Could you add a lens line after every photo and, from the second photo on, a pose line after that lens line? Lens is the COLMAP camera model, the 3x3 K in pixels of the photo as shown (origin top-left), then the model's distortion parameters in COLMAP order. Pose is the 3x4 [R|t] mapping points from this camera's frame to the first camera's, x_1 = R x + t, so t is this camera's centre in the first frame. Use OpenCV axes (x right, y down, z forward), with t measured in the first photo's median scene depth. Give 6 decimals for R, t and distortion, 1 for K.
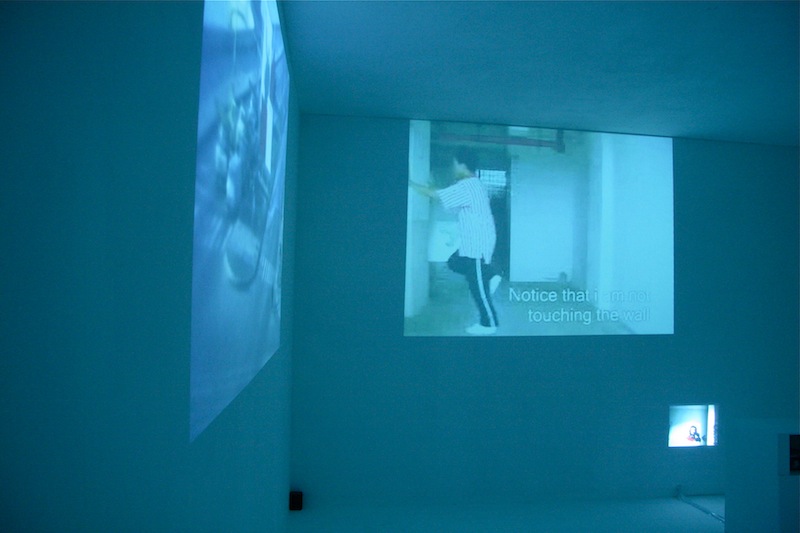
lens RADIAL K [[668.6, 0, 378.5], [0, 668.6, 282.6], [0, 0, 1]] dist [-0.009359, 0.002193]
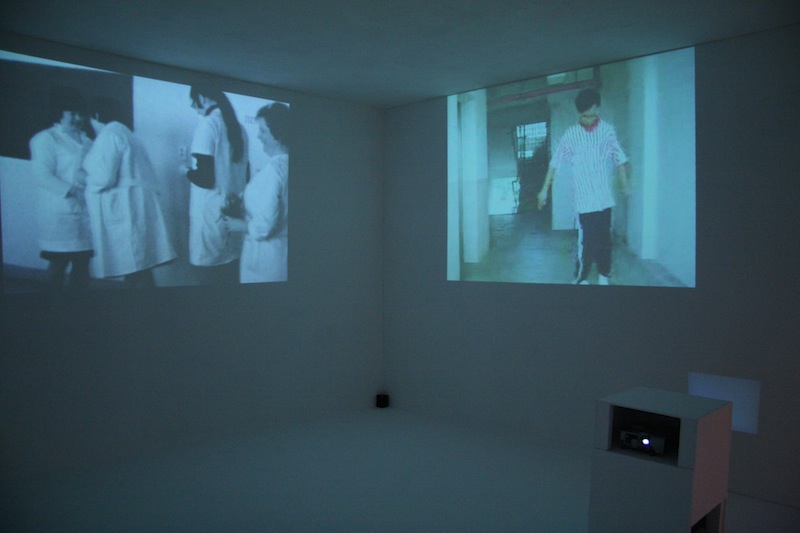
lens RADIAL K [[668.6, 0, 401.7], [0, 668.6, 262.5], [0, 0, 1]] dist [-0.009359, 0.002193]
pose [[0.584055, 0.001412, -0.811713, 0.887442], [0.031184, 0.999221, 0.024175, 0.015215], [0.811115, -0.039432, 0.583556, 0.225134]]
